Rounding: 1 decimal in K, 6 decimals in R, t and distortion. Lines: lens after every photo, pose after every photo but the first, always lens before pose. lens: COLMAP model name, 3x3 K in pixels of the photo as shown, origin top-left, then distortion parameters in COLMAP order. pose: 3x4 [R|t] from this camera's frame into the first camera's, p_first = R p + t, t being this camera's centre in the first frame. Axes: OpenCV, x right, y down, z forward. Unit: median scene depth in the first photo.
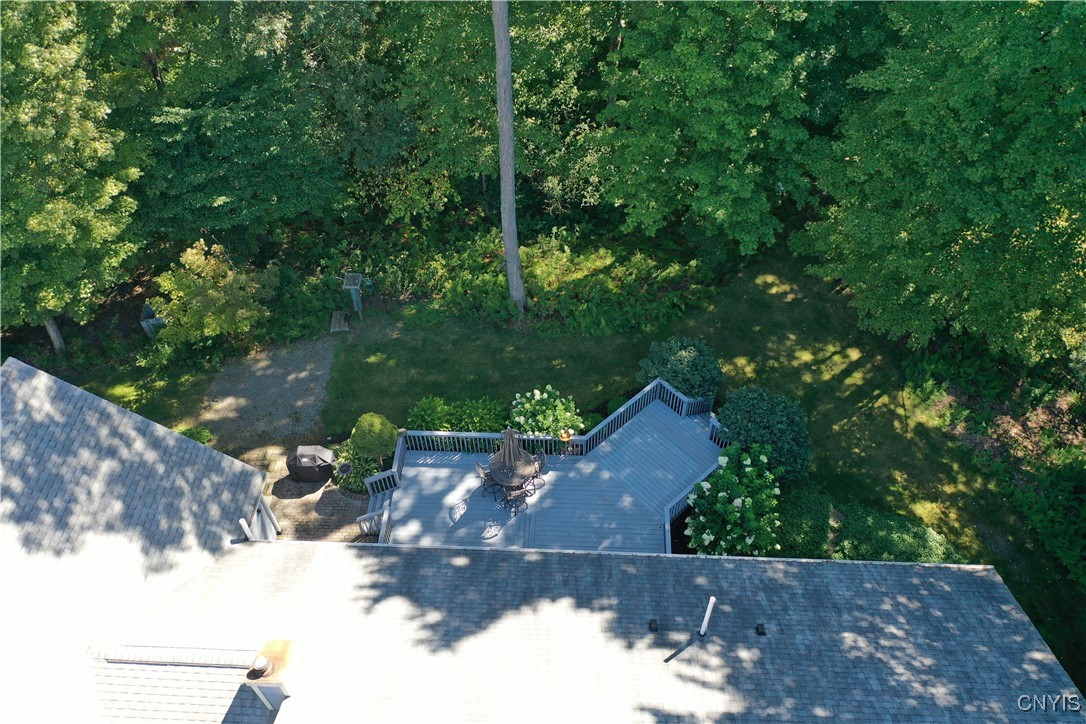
lens RADIAL K [[871.2, 0, 545.0], [0, 871.2, 354.3], [0, 0, 1]] dist [0.016035, -0.004855]
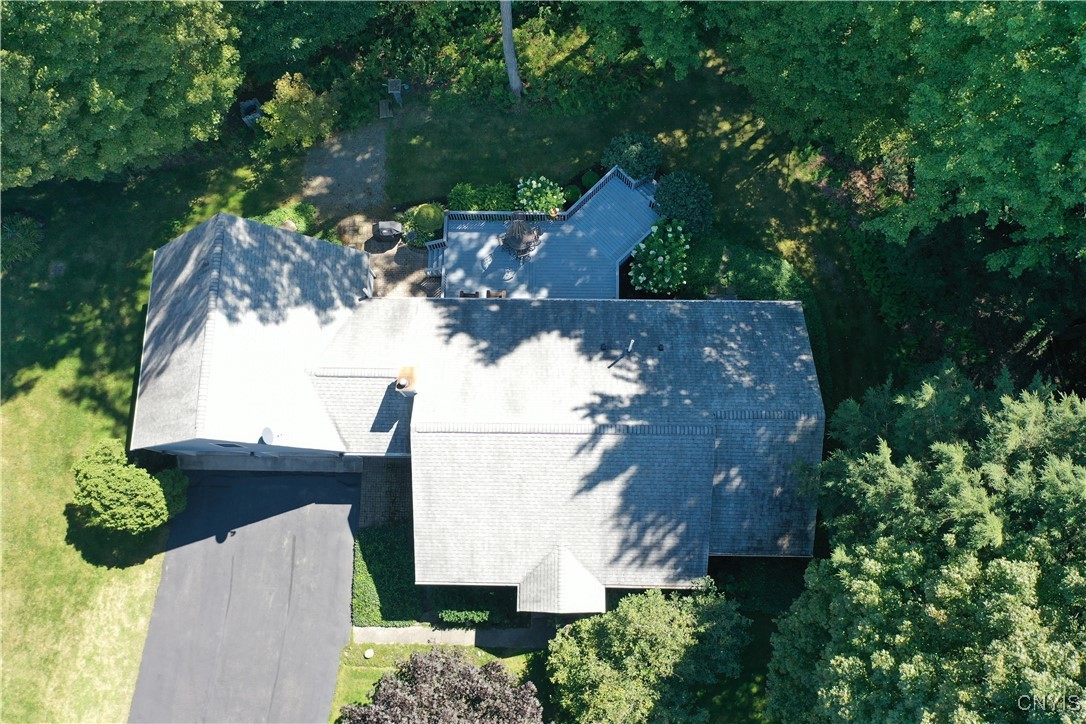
lens RADIAL K [[871.2, 0, 546.6], [0, 871.2, 361.6], [0, 0, 1]] dist [0.016035, -0.004855]
pose [[0.999524, -0.030447, 0.004930, -0.004347], [0.024608, 0.883581, 0.467631, -0.398058], [-0.018594, -0.467287, 0.883910, -0.485737]]
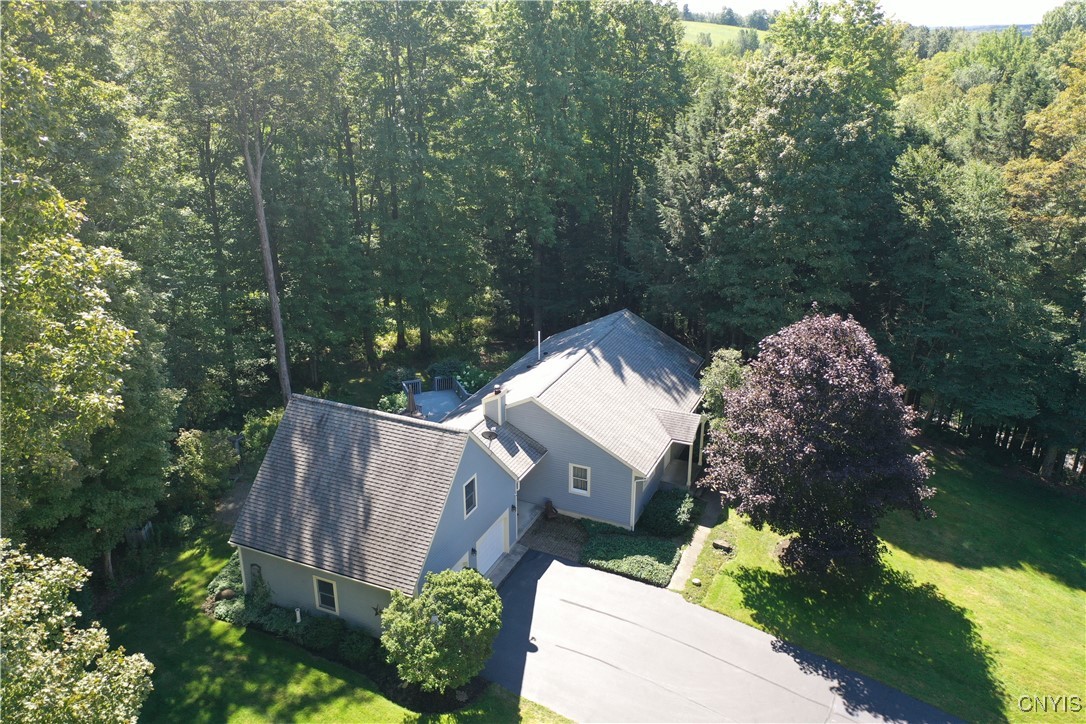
lens RADIAL K [[871.2, 0, 538.4], [0, 871.2, 361.7], [0, 0, 1]] dist [0.016035, -0.004855]
pose [[0.368054, -0.335253, 0.867261, -1.634433], [0.704522, 0.709248, -0.024819, 0.315148], [-0.606783, 0.620139, 0.497235, -0.219086]]
